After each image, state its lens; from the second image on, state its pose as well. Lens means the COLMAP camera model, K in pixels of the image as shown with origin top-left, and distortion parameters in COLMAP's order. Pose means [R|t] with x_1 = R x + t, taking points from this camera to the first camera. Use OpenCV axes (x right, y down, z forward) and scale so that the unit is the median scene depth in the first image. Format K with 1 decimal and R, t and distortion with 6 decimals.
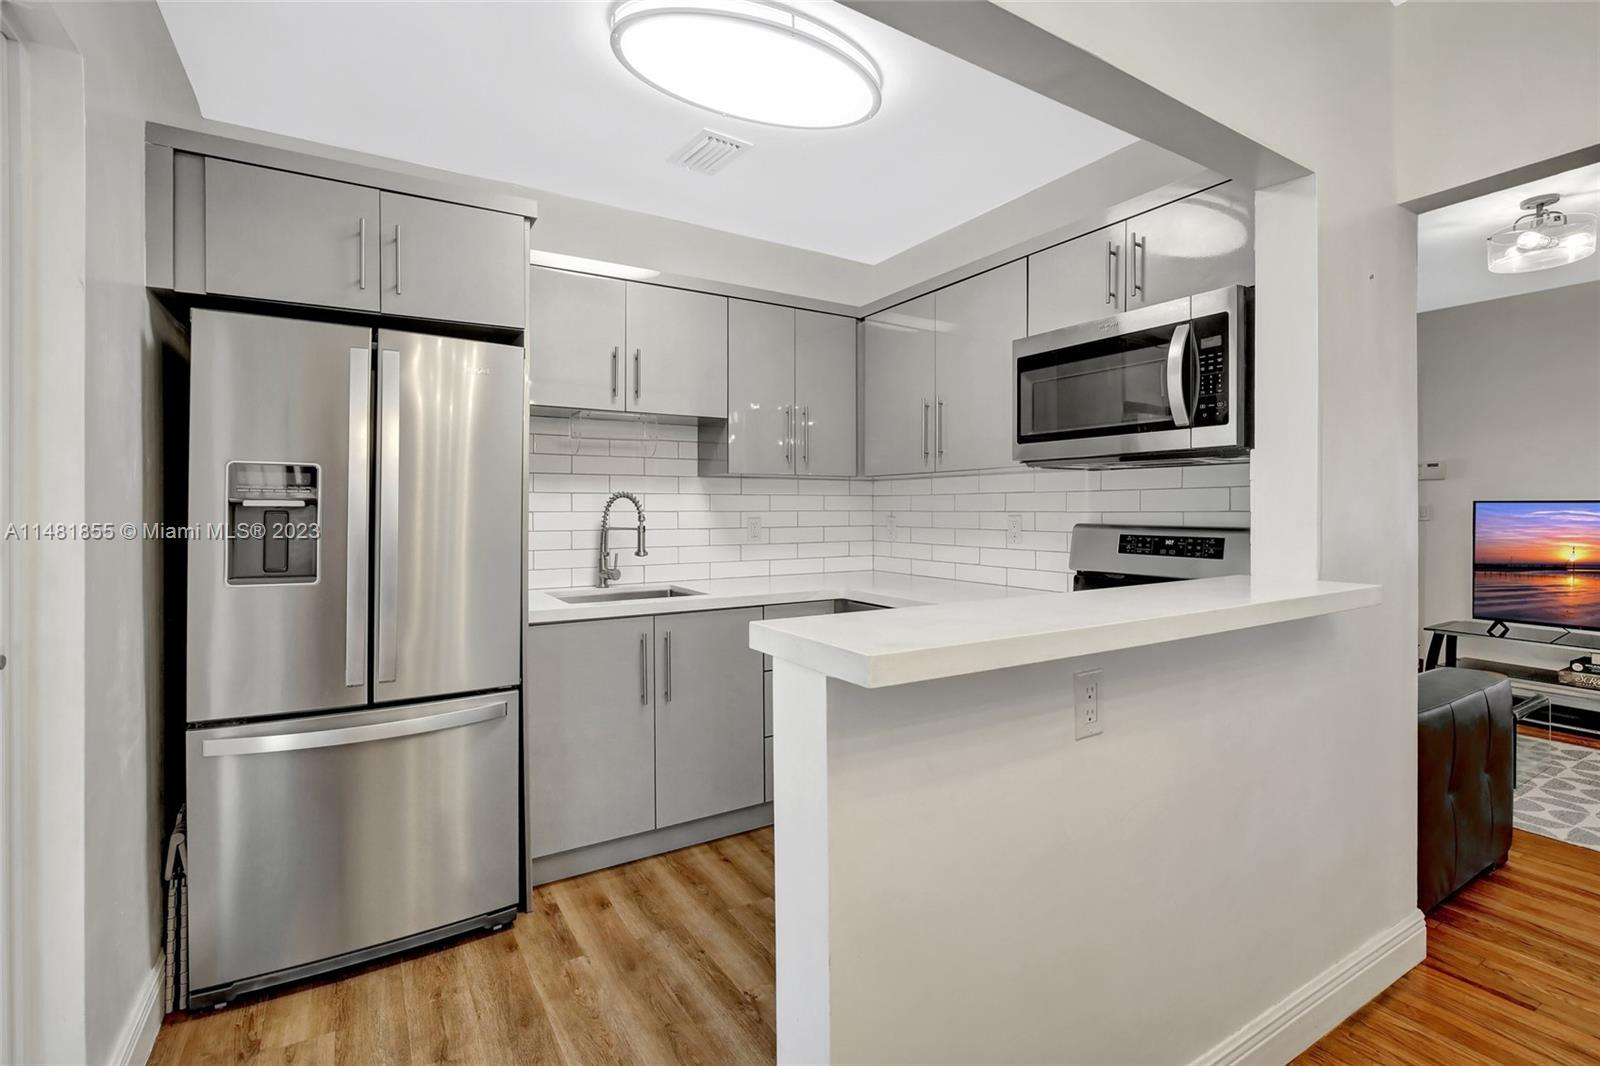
lens RADIAL K [[745.1, 0, 821.6], [0, 745.1, 515.7], [0, 0, 1]] dist [-0.023067, 0.003478]
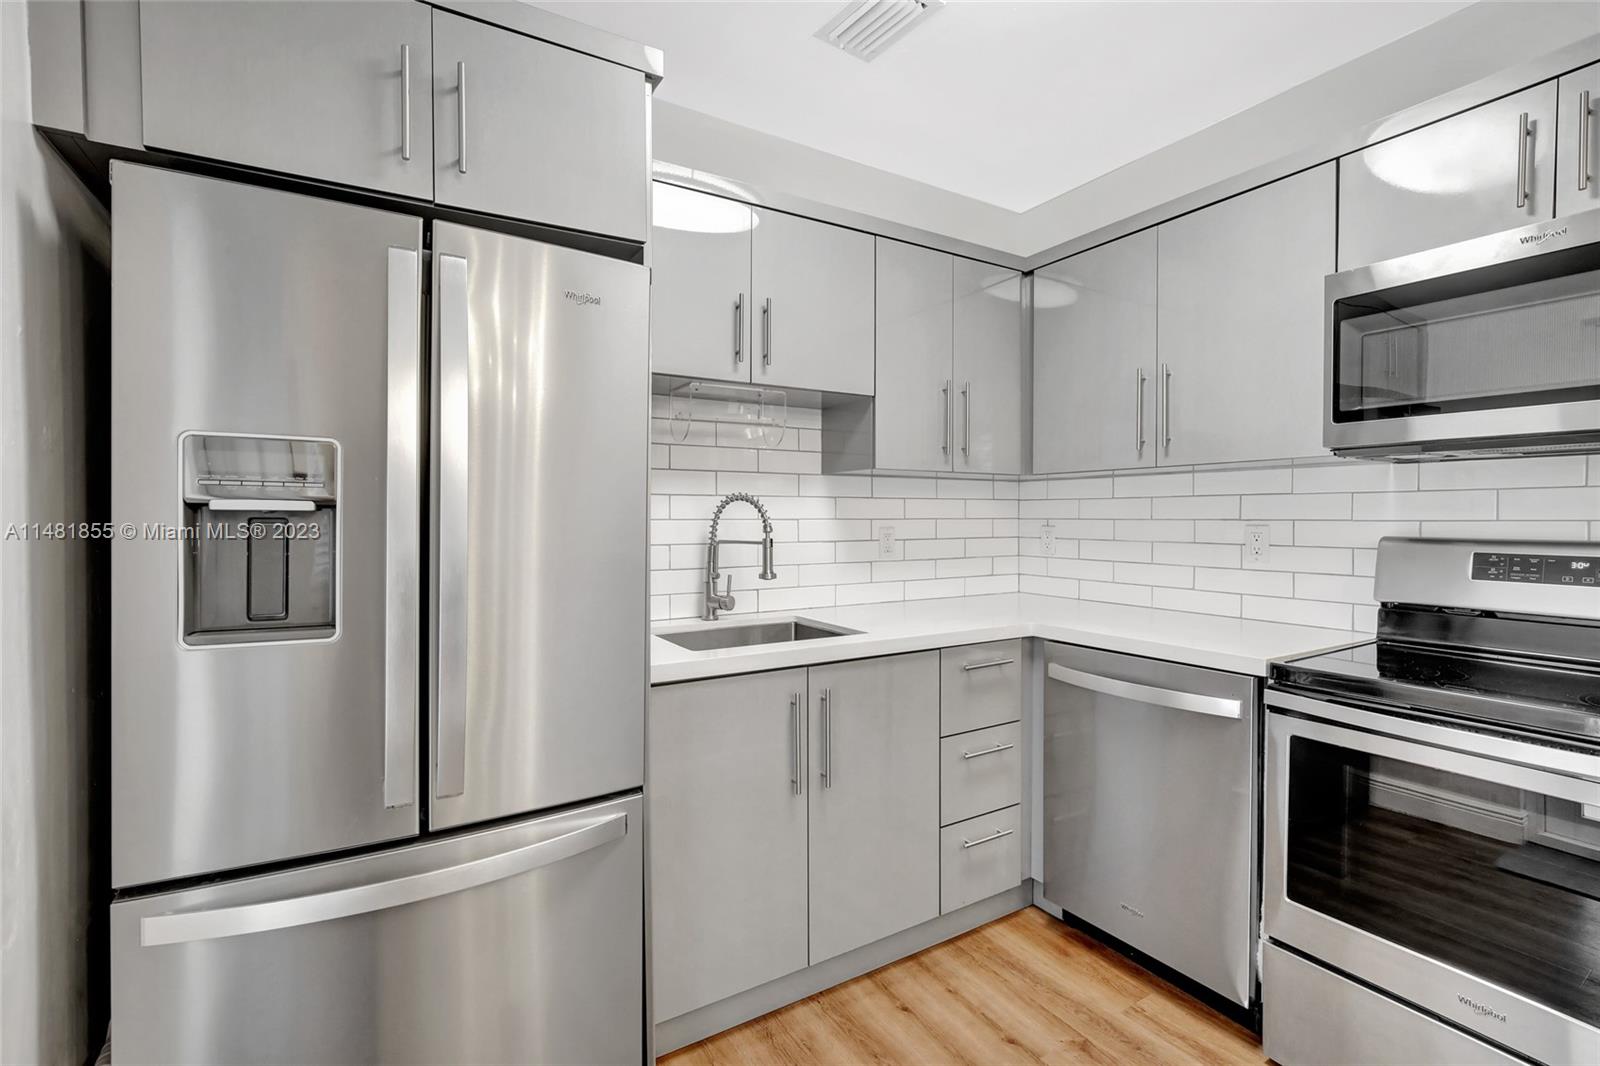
lens RADIAL K [[745.1, 0, 816.9], [0, 745.1, 528.3], [0, 0, 1]] dist [-0.023067, 0.003478]
pose [[0.999821, 0.001382, -0.018844, -0.203393], [-0.001249, 0.999974, 0.007041, -0.002318], [0.018853, -0.007016, 0.999798, 0.294462]]
